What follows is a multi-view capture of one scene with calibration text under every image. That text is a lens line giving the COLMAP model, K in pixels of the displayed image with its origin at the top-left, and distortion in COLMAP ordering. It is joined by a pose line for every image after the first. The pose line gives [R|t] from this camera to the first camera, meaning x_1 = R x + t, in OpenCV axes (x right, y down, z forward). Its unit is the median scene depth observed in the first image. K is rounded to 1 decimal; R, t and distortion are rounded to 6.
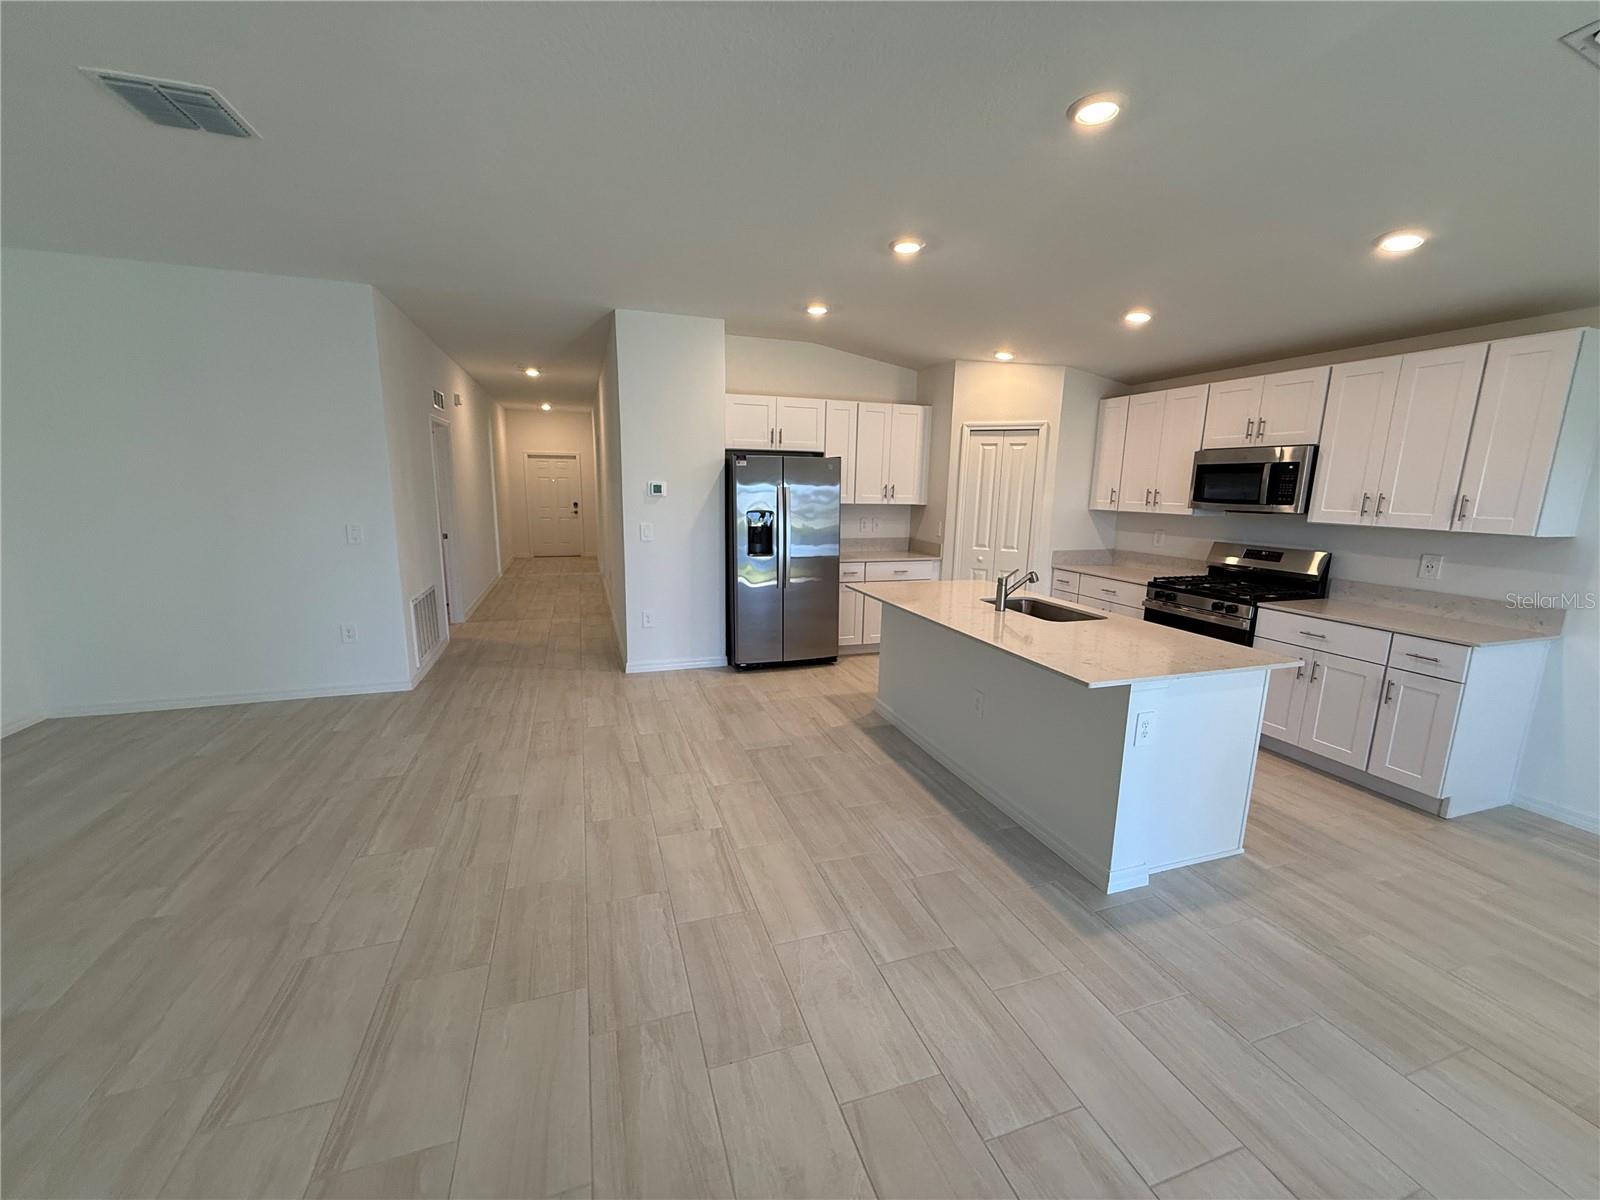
lens RADIAL K [[637.8, 0, 797.2], [0, 637.8, 601.0], [0, 0, 1]] dist [0.001394, -0.000428]
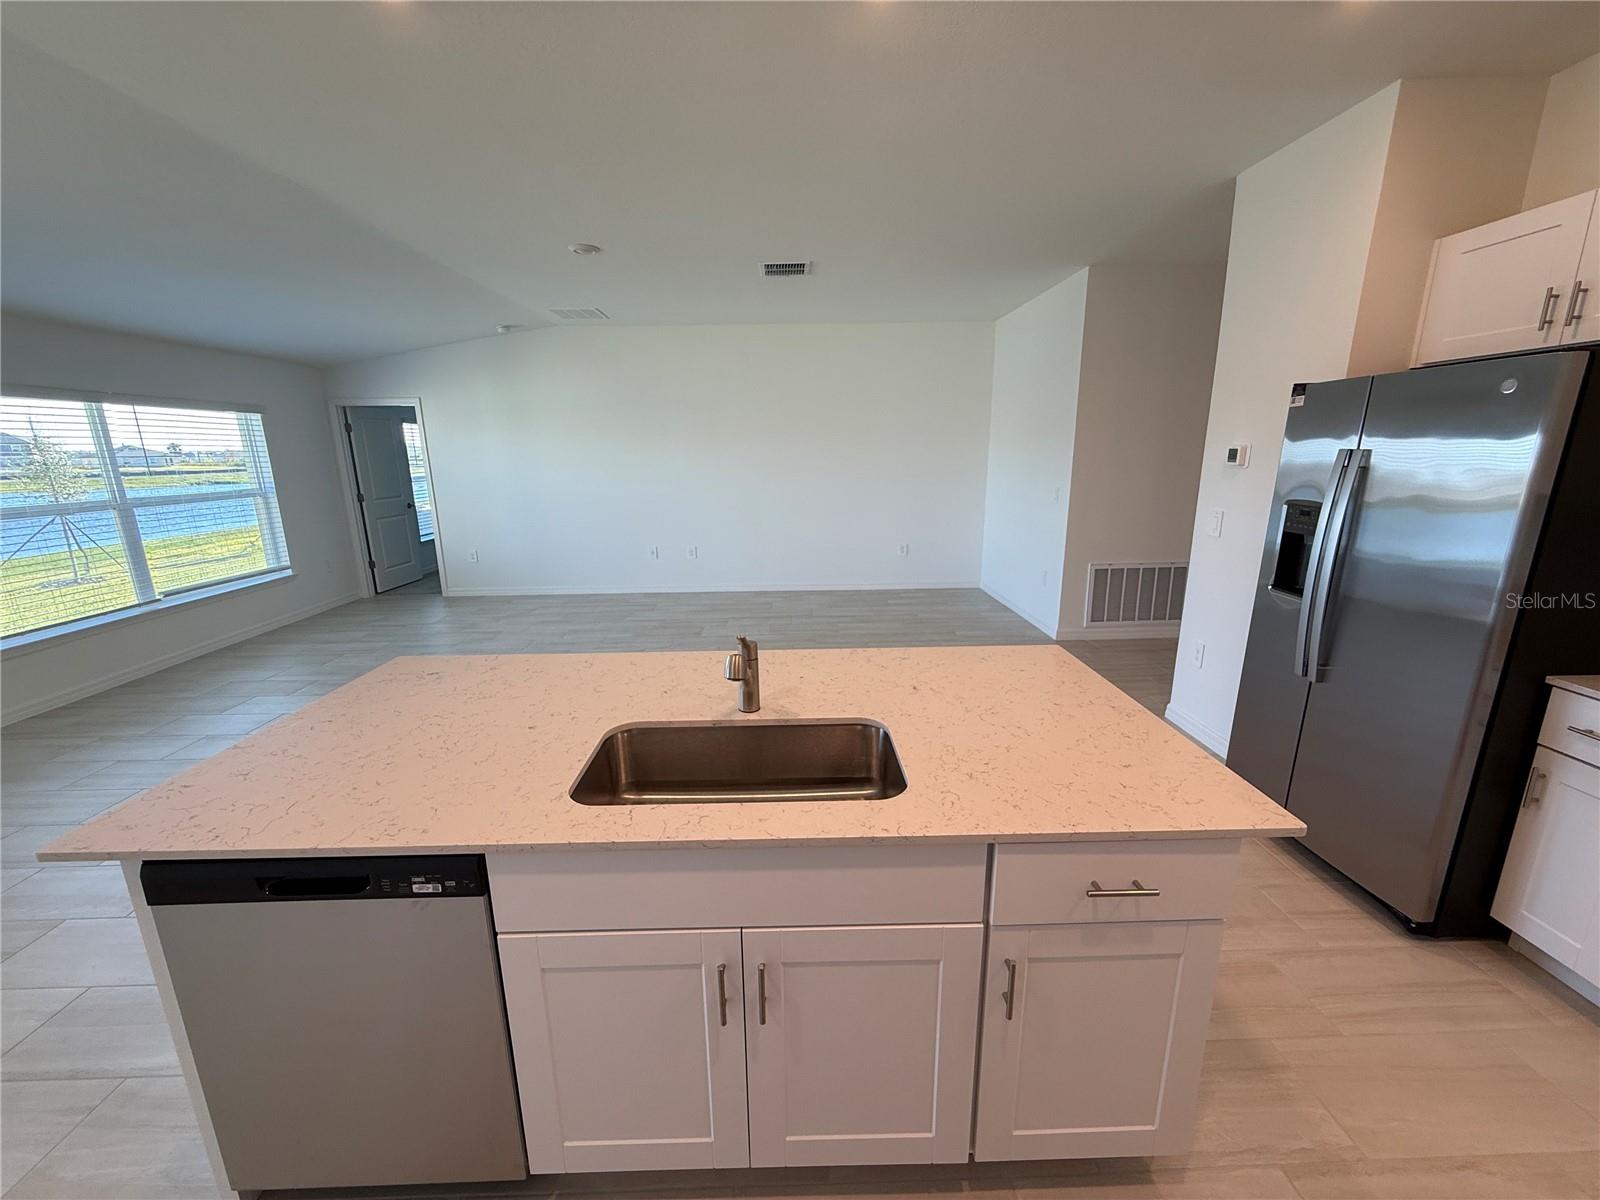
lens RADIAL K [[637.8, 0, 797.2], [0, 637.8, 601.0], [0, 0, 1]] dist [0.001394, -0.000428]
pose [[-0.298086, 0.208403, -0.931511, 0.575083], [-0.166702, 0.949512, 0.265776, -0.150838], [0.939870, 0.234509, -0.248295, 0.879600]]
